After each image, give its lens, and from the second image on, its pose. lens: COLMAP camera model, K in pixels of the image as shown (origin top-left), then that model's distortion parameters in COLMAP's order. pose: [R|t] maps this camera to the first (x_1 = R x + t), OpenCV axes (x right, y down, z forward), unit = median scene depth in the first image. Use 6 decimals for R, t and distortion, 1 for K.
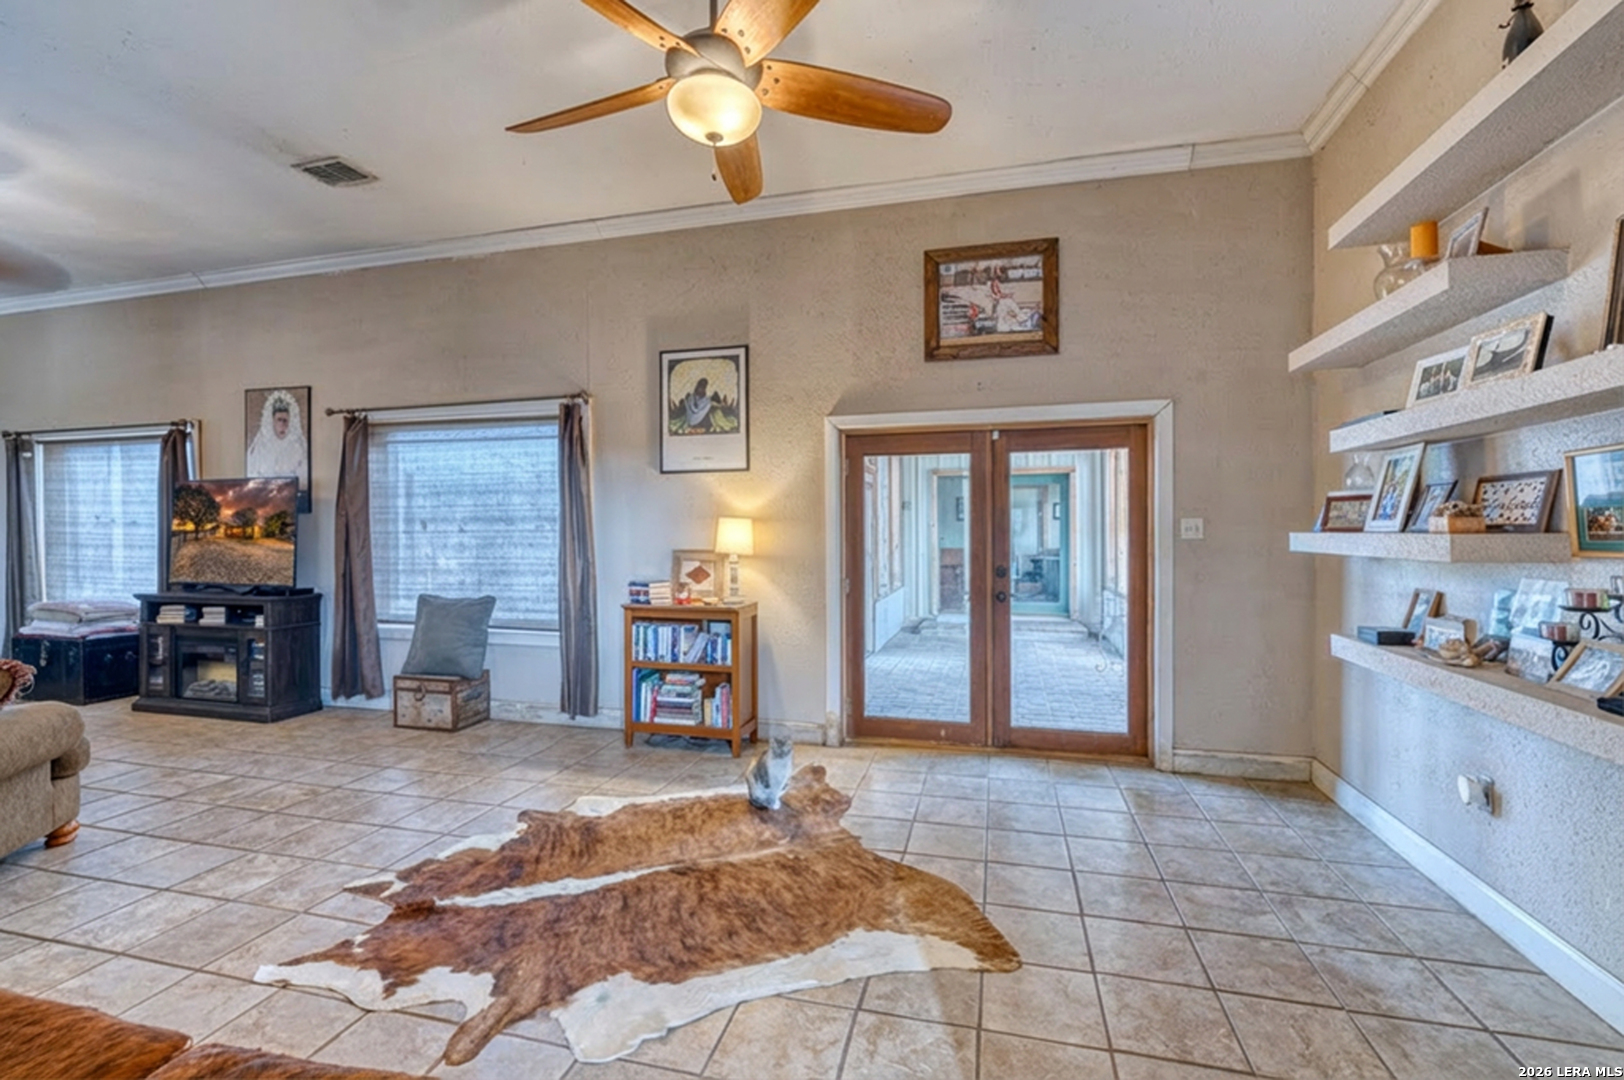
lens RADIAL K [[684.2, 0, 813.5], [0, 684.2, 537.0], [0, 0, 1]] dist [-0.003390, -0.000458]
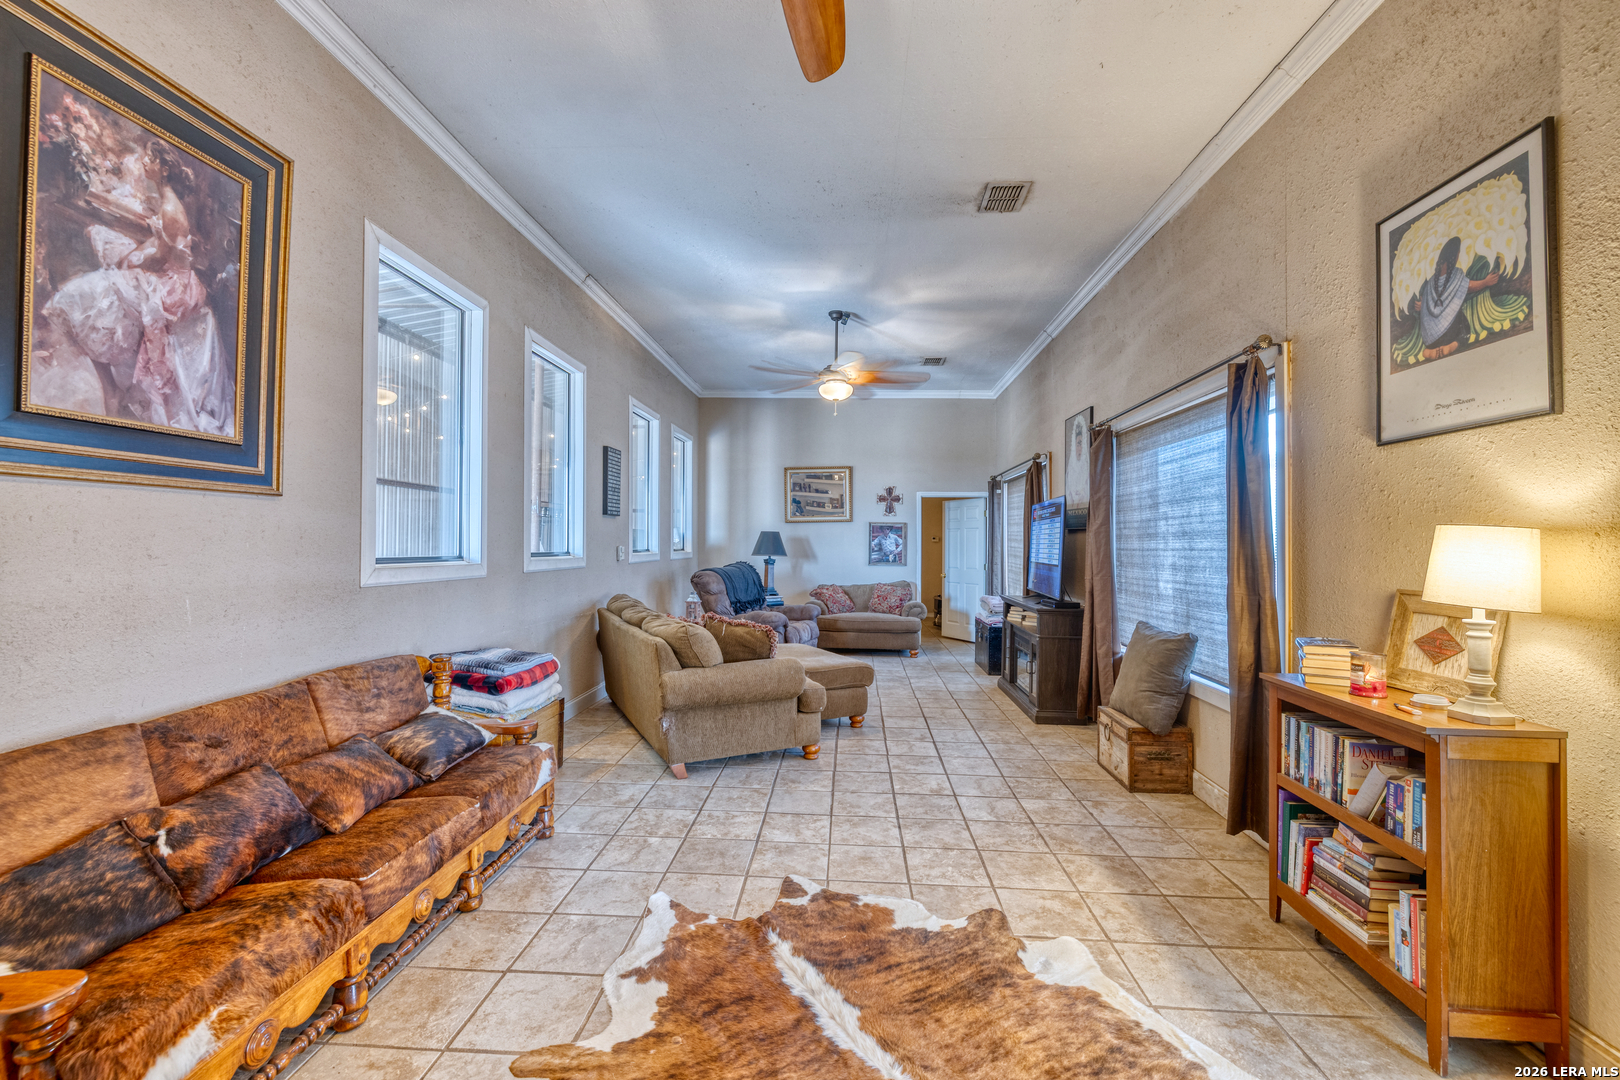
lens RADIAL K [[682.5, 0, 810.2], [0, 682.5, 531.3], [0, 0, 1]] dist [-0.003390, -0.000458]
pose [[0.202719, -0.010685, -0.979179, 0.230118], [-0.025946, 0.999531, -0.016279, -0.006092], [0.978893, 0.028705, 0.202347, 0.495226]]
